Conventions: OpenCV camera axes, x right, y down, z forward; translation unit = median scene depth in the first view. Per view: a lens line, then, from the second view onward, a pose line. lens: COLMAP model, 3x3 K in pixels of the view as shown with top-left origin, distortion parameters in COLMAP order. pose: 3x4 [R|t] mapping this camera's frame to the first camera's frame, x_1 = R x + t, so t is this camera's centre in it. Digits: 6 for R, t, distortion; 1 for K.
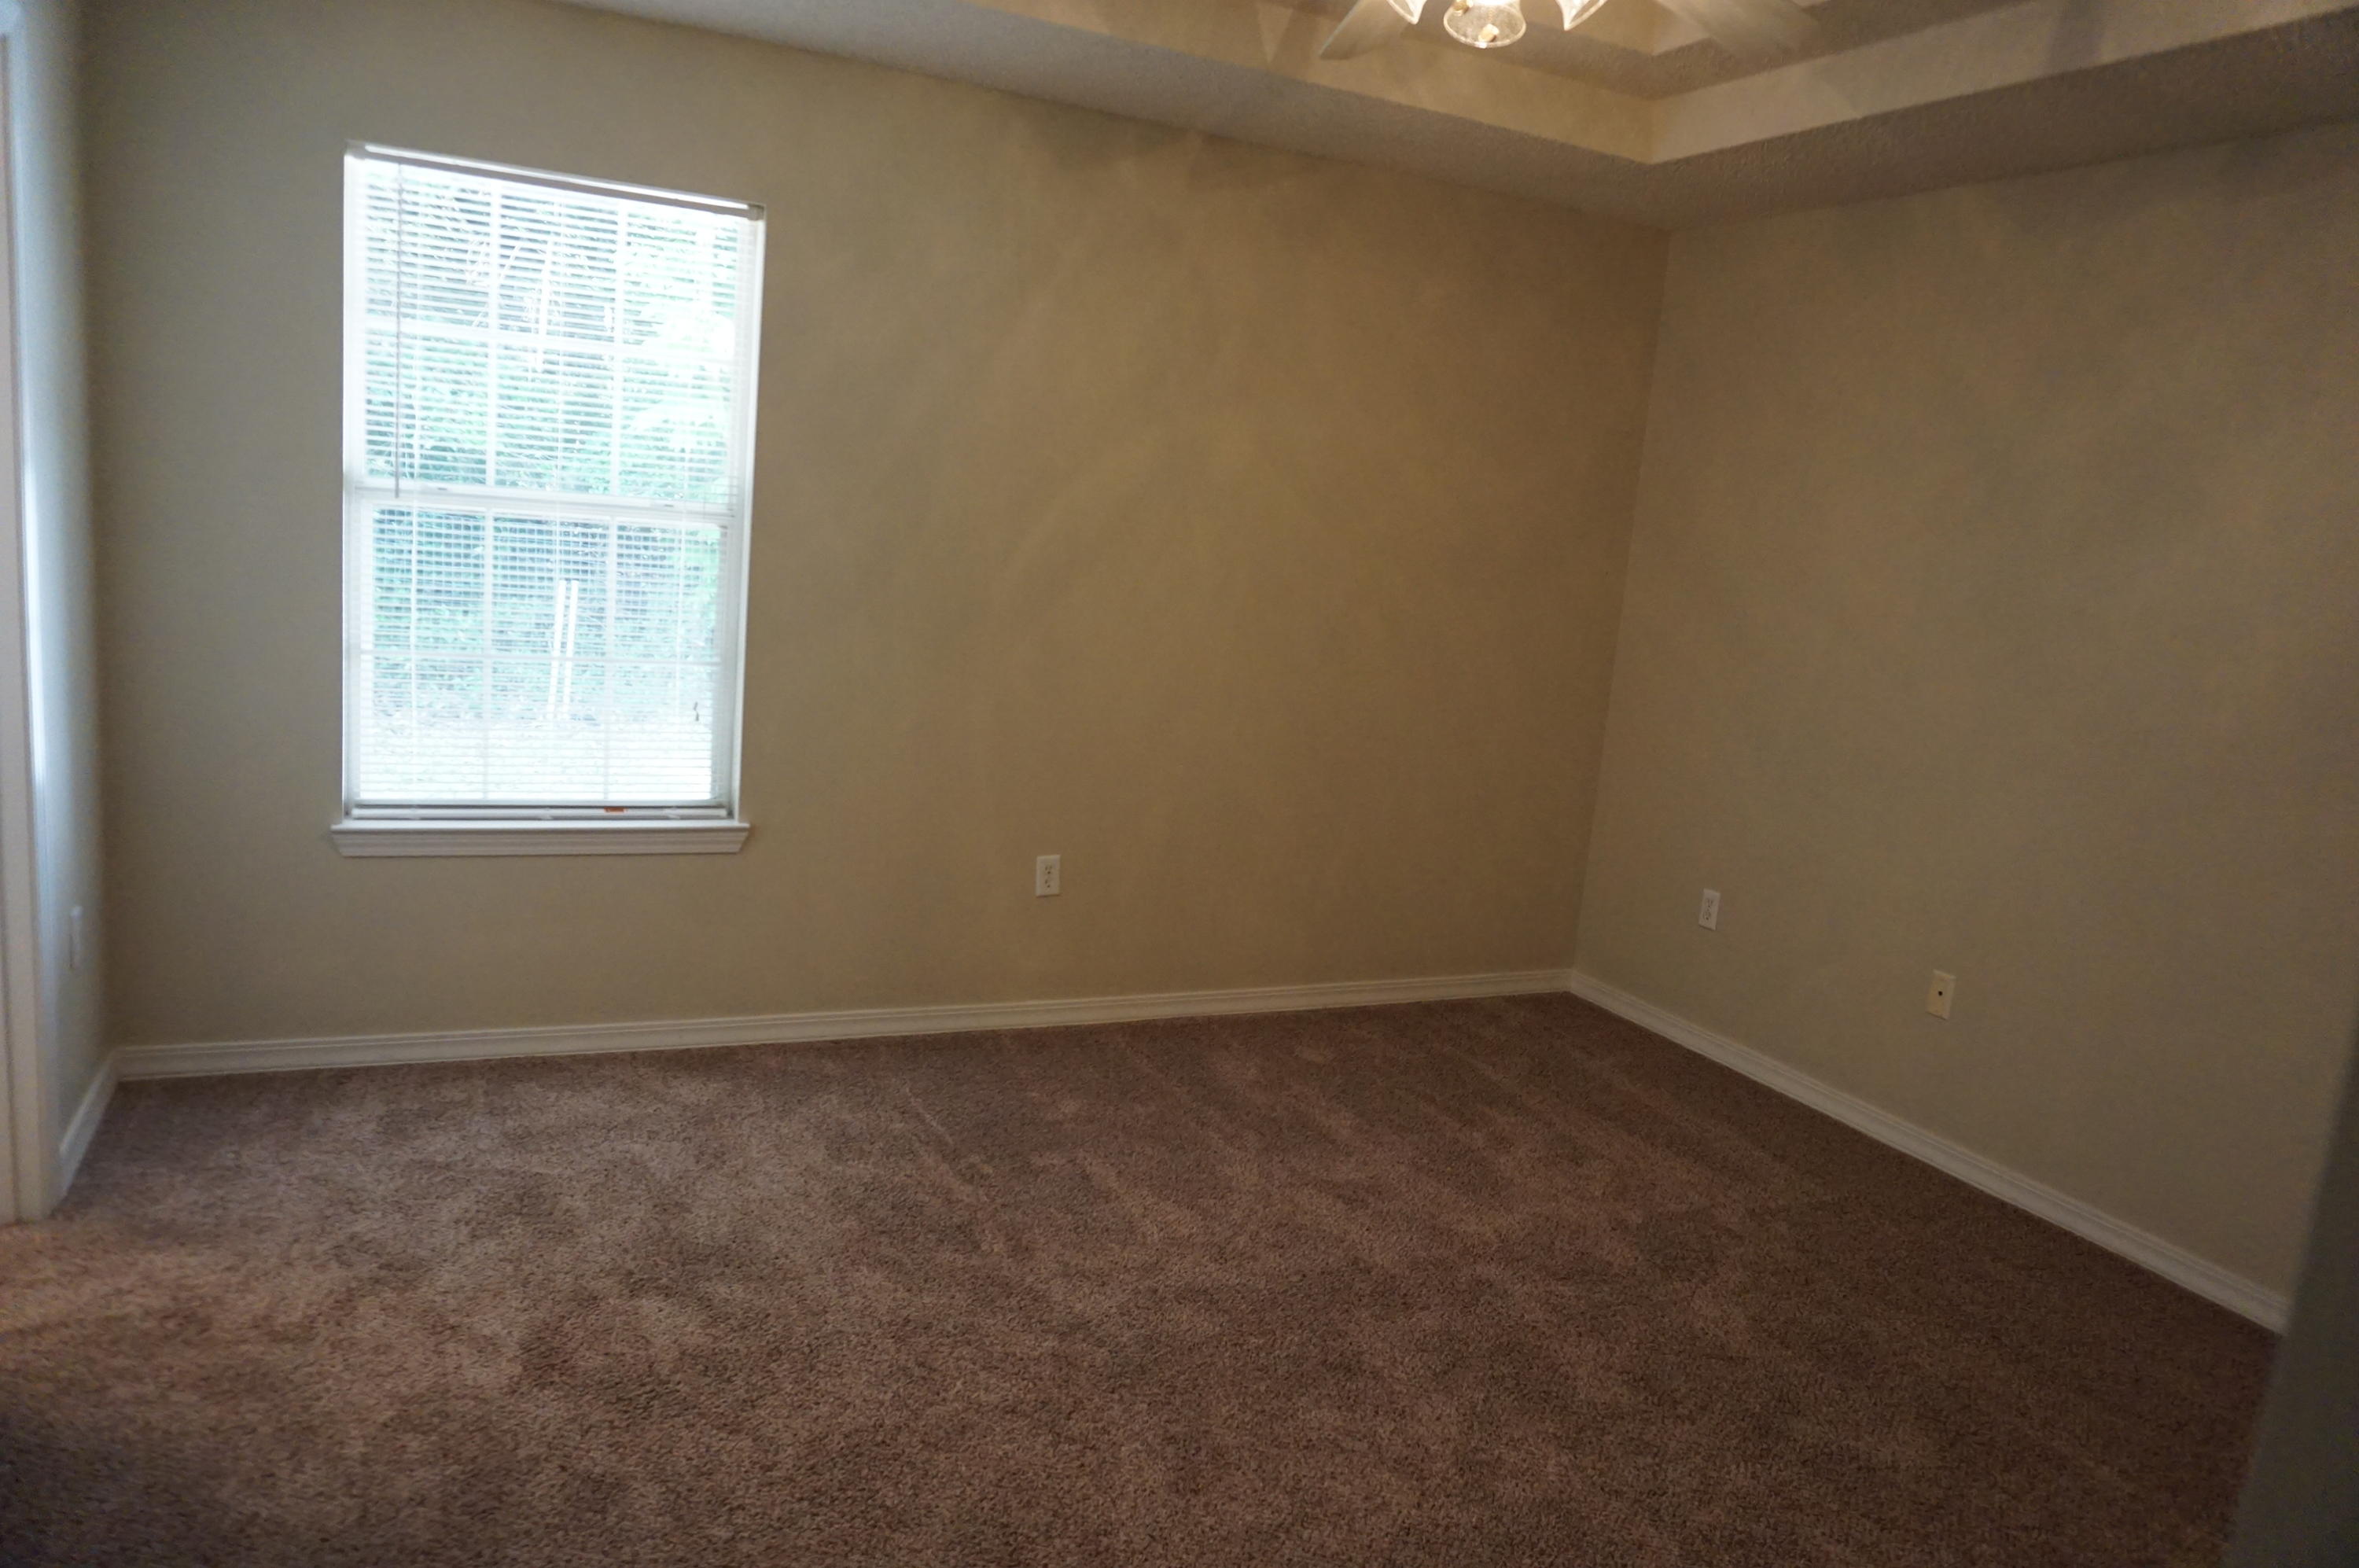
lens RADIAL K [[1573.9, 0, 1174.1], [0, 1573.9, 779.3], [0, 0, 1]] dist [-0.050579, 0.026226]
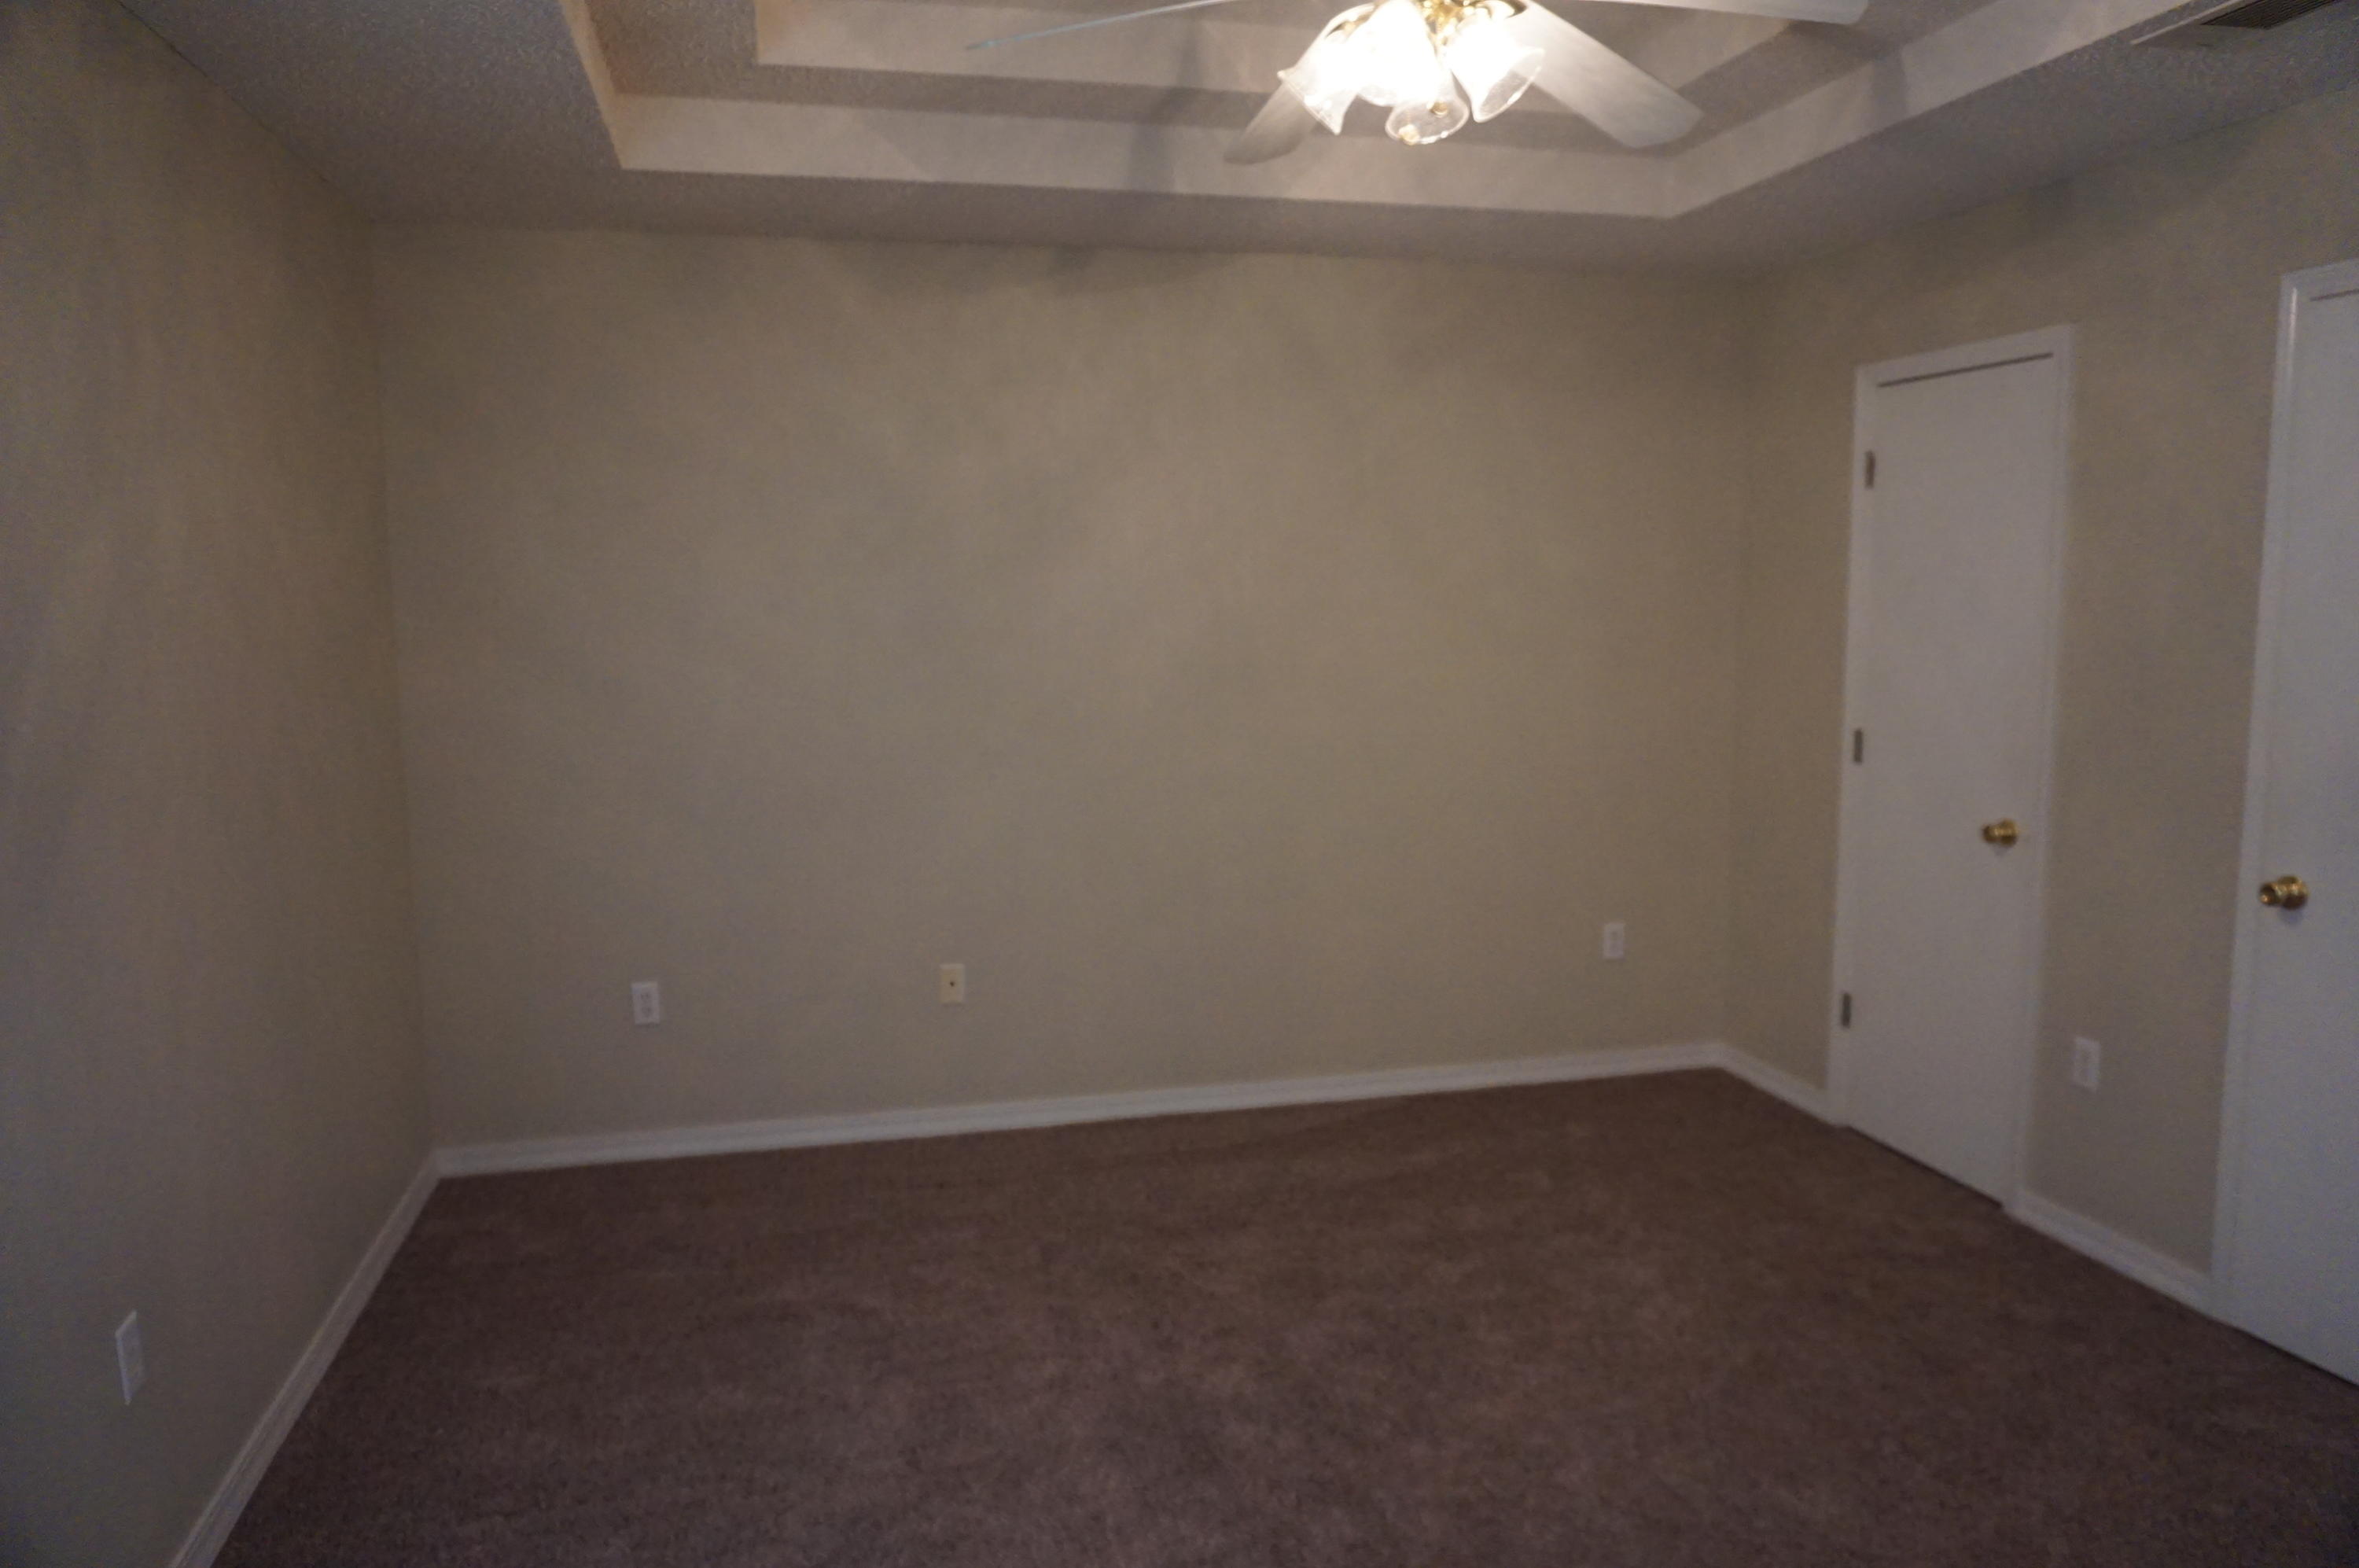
lens RADIAL K [[1573.9, 0, 1174.1], [0, 1573.9, 779.3], [0, 0, 1]] dist [-0.050579, 0.026226]
pose [[0.187390, -0.204798, 0.960699, -0.520248], [0.189673, 0.967162, 0.169179, -0.161809], [-0.963799, 0.150516, 0.220081, 0.583038]]
